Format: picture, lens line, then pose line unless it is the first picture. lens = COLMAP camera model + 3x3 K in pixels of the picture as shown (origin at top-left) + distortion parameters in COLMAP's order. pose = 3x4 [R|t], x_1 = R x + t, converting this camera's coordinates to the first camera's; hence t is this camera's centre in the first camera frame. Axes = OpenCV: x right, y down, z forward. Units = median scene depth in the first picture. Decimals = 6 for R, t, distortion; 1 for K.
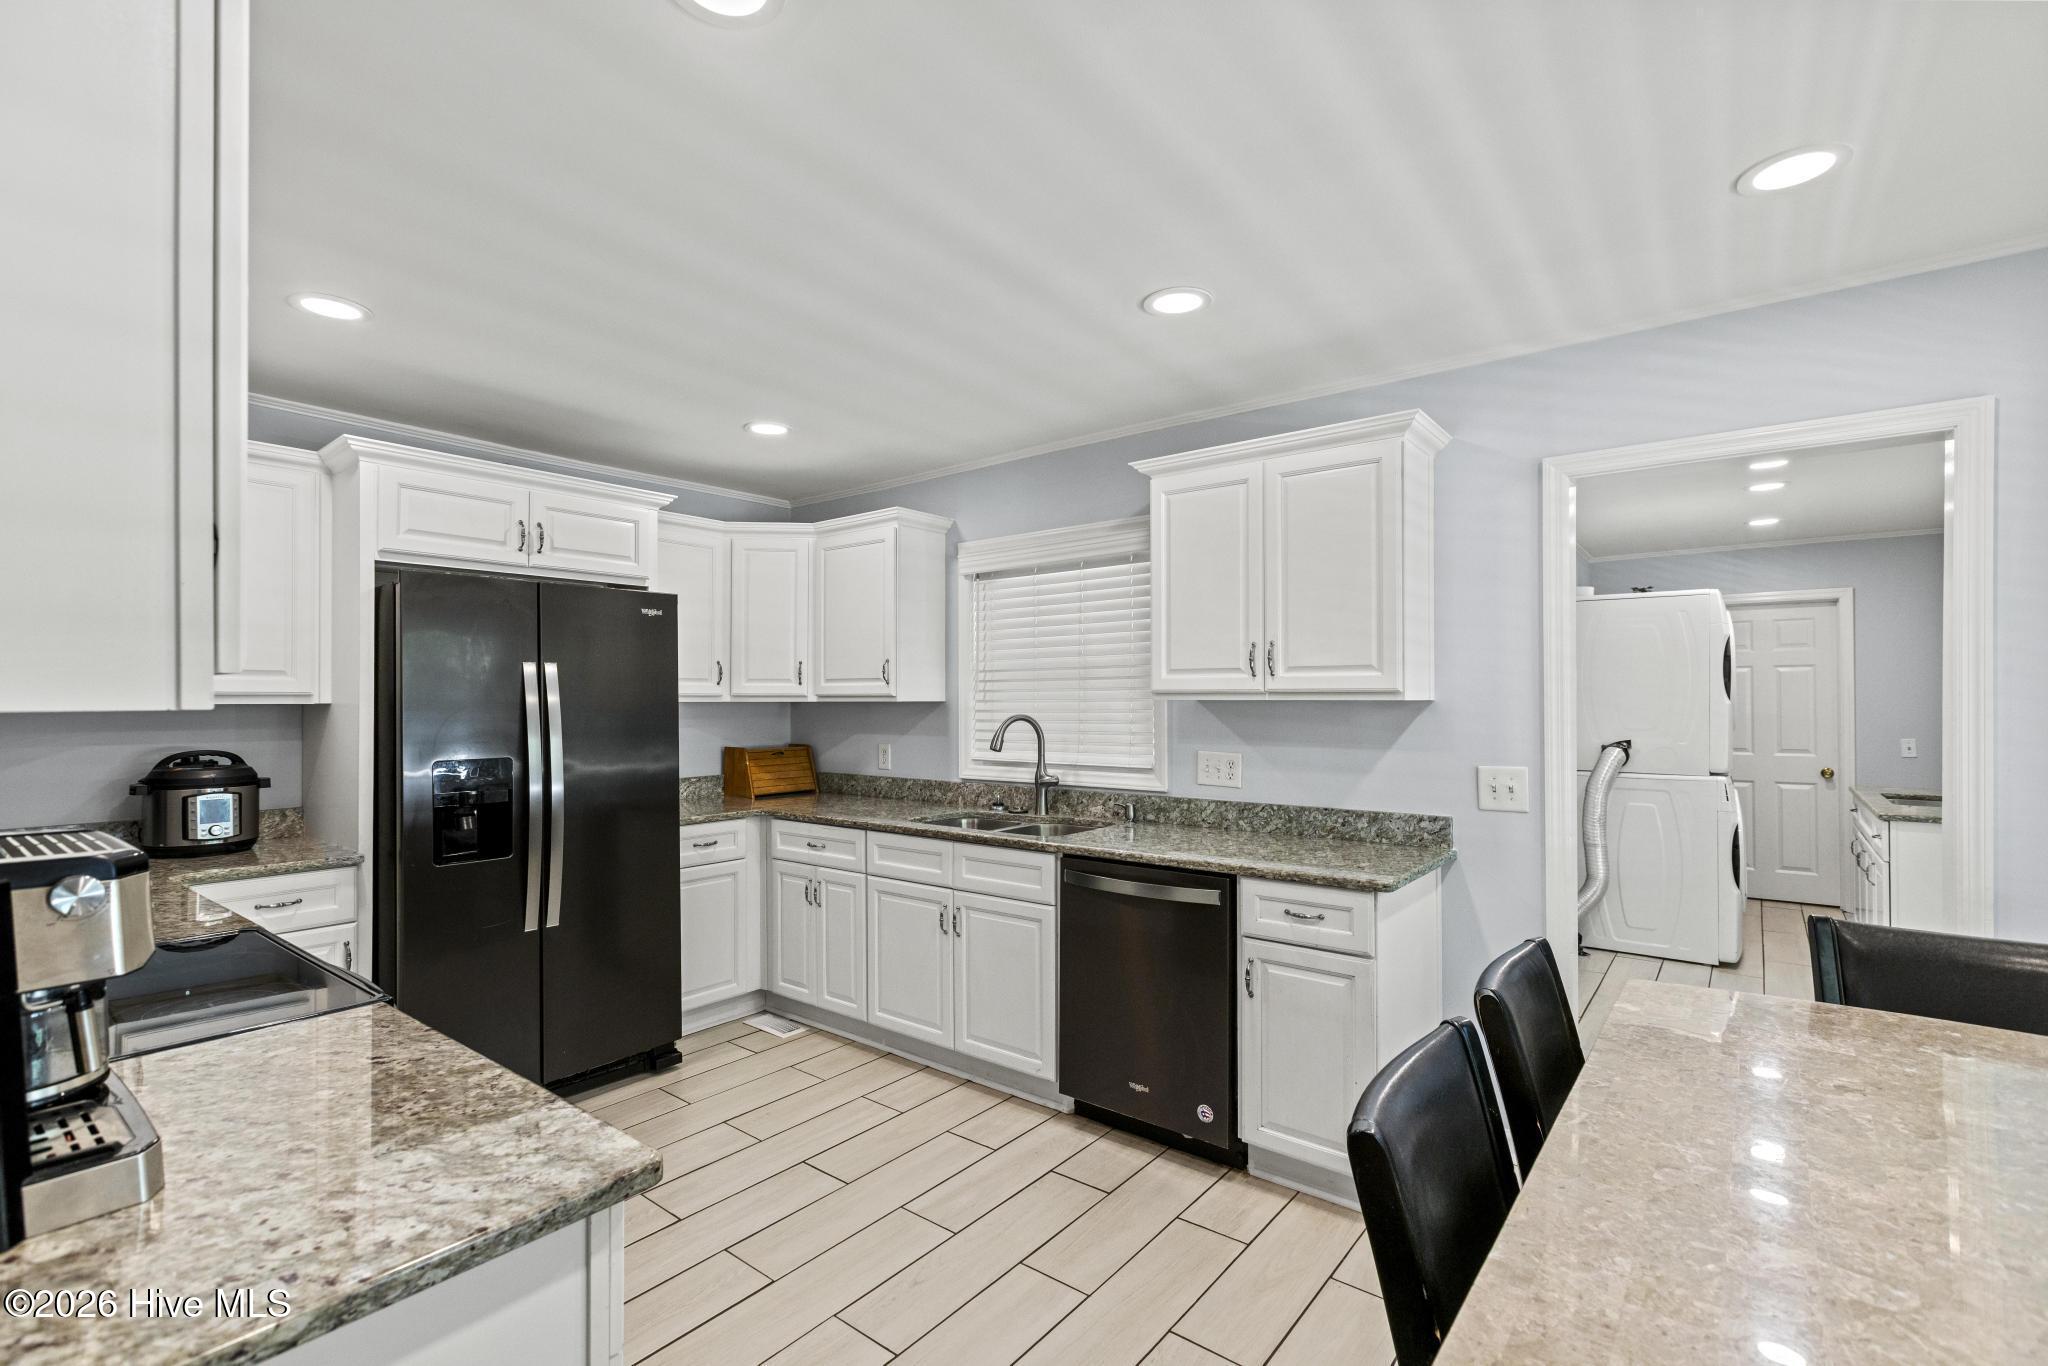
lens RADIAL K [[919.2, 0, 1030.2], [0, 919.2, 695.4], [0, 0, 1]] dist [-0.000189, -0.000412]
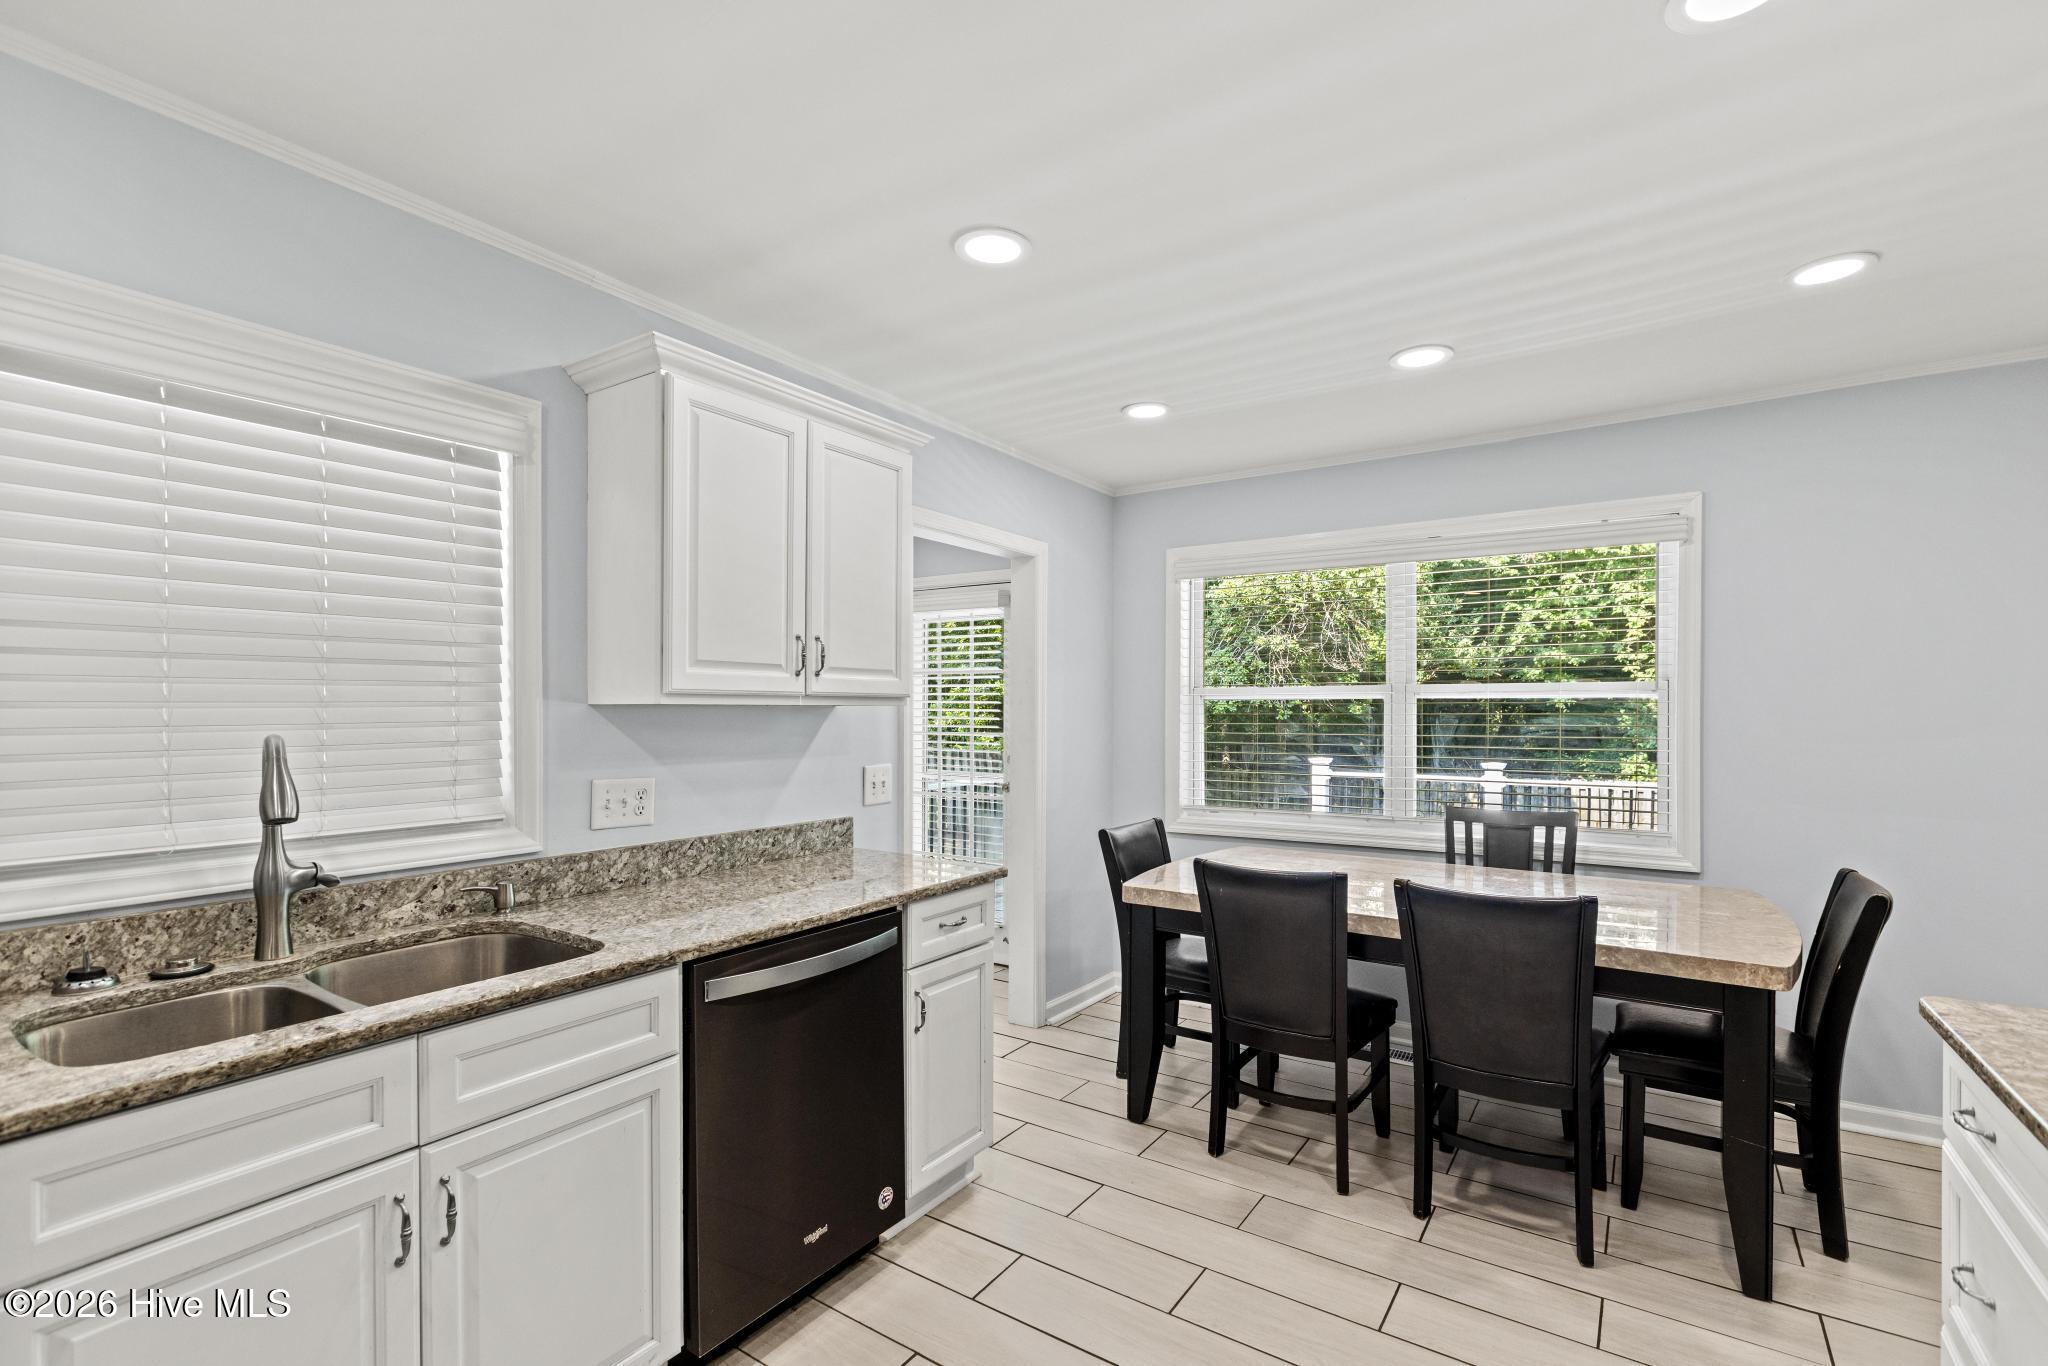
lens RADIAL K [[925.1, 0, 1023.4], [0, 925.1, 720.3], [0, 0, 1]] dist [-0.001596, -0.000081]
pose [[-0.072426, -0.012206, 0.997299, -0.570599], [-0.006115, 0.999912, 0.011794, 0.007263], [-0.997355, -0.005244, -0.072494, 0.815316]]
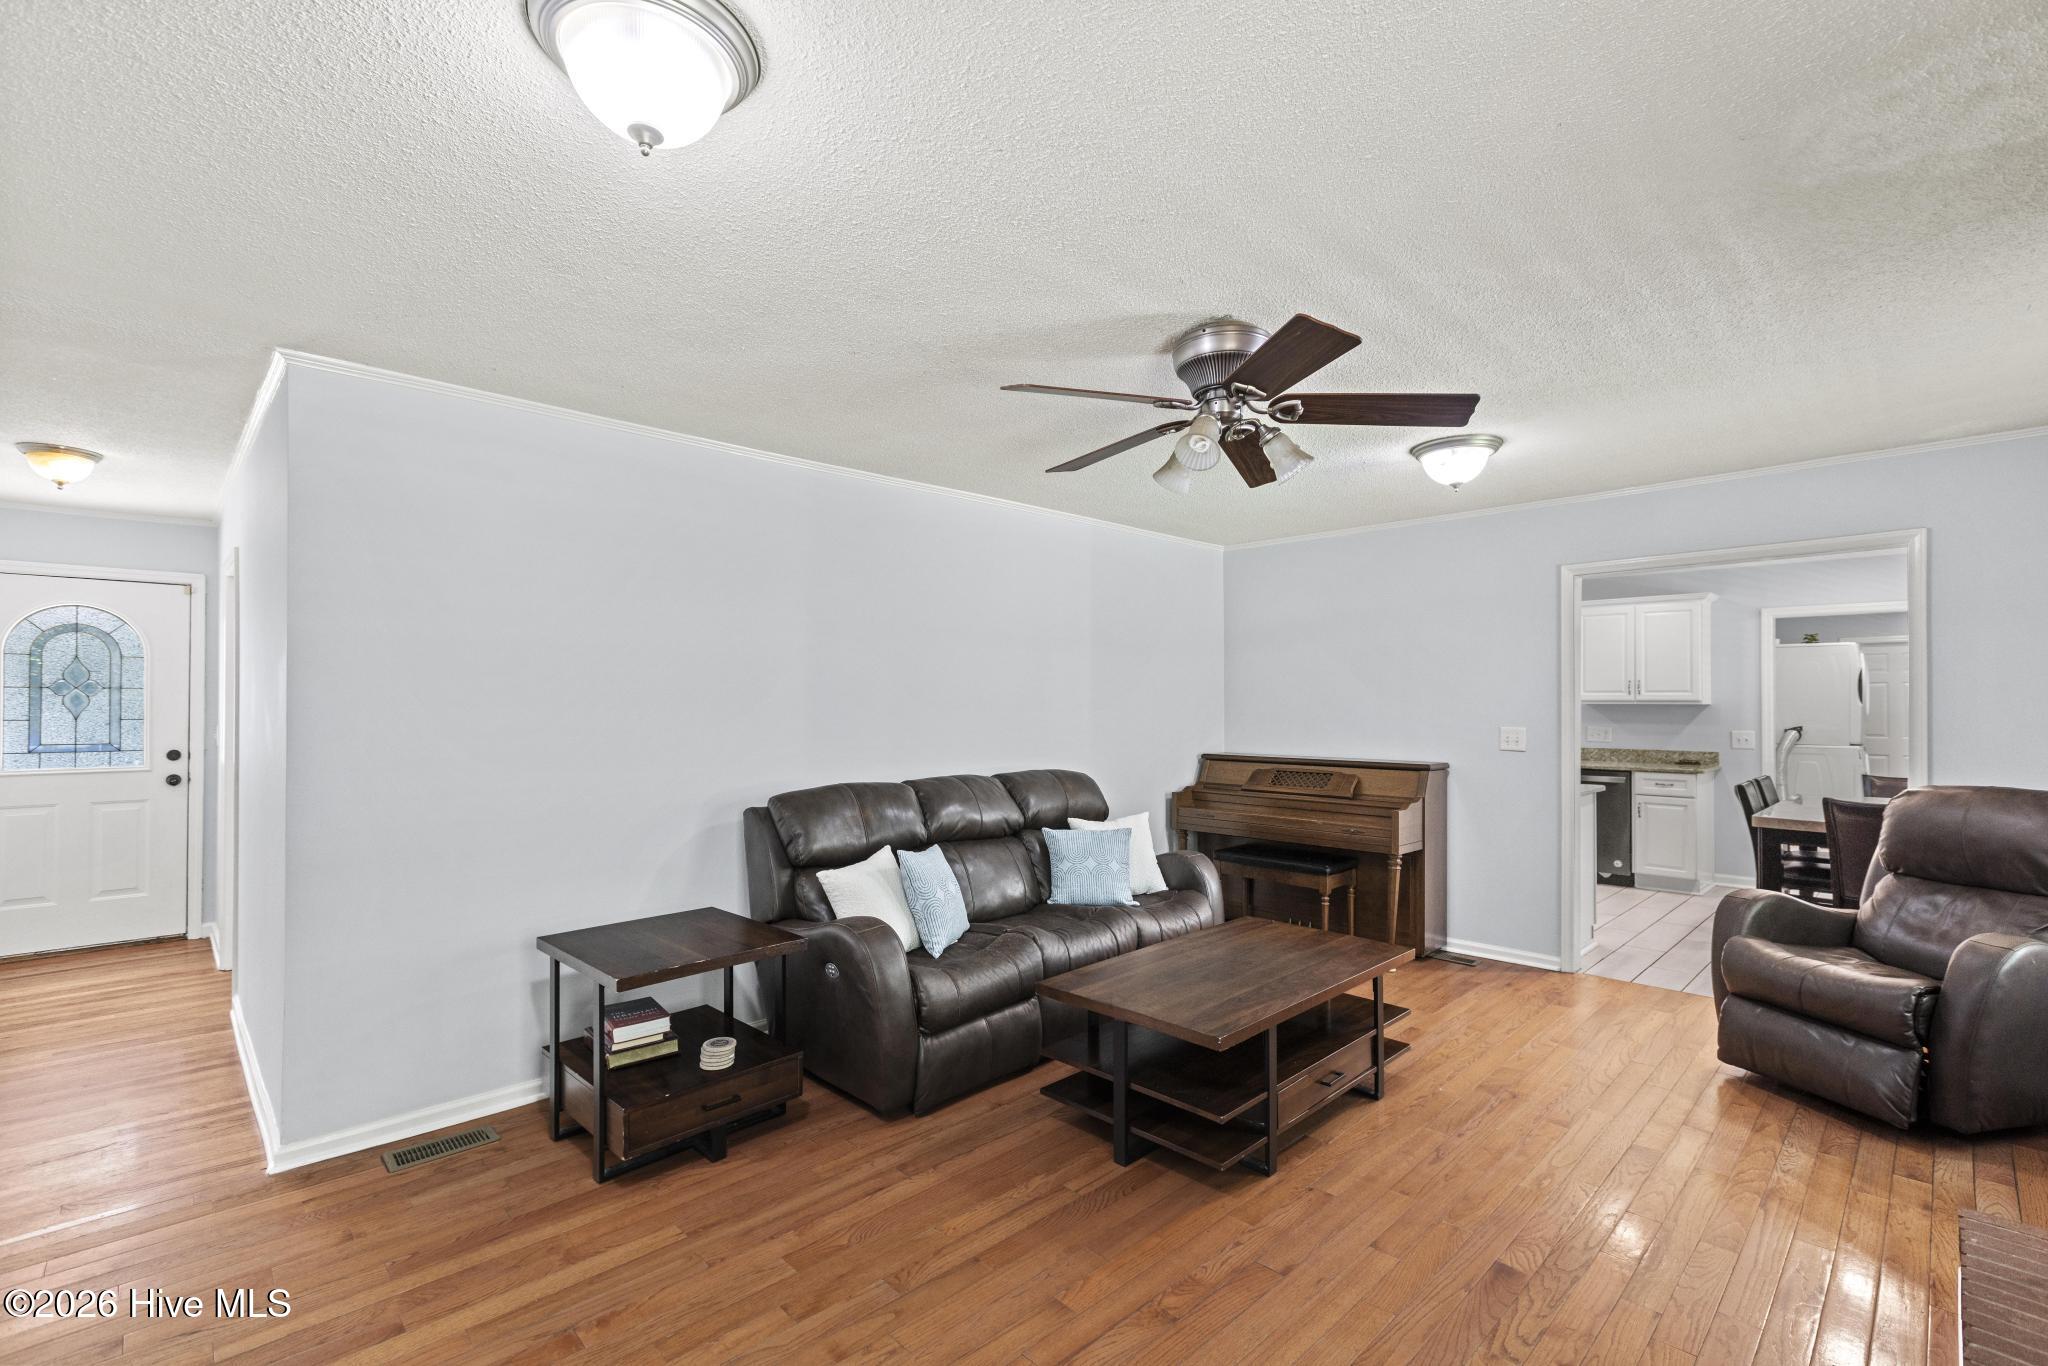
lens RADIAL K [[919.2, 0, 1030.2], [0, 919.2, 695.4], [0, 0, 1]] dist [-0.000189, -0.000412]
pose [[0.991994, 0.003181, -0.126248, -0.971198], [-0.003324, 0.999994, -0.000925, -0.008756], [0.126245, 0.001337, 0.991998, -1.529887]]
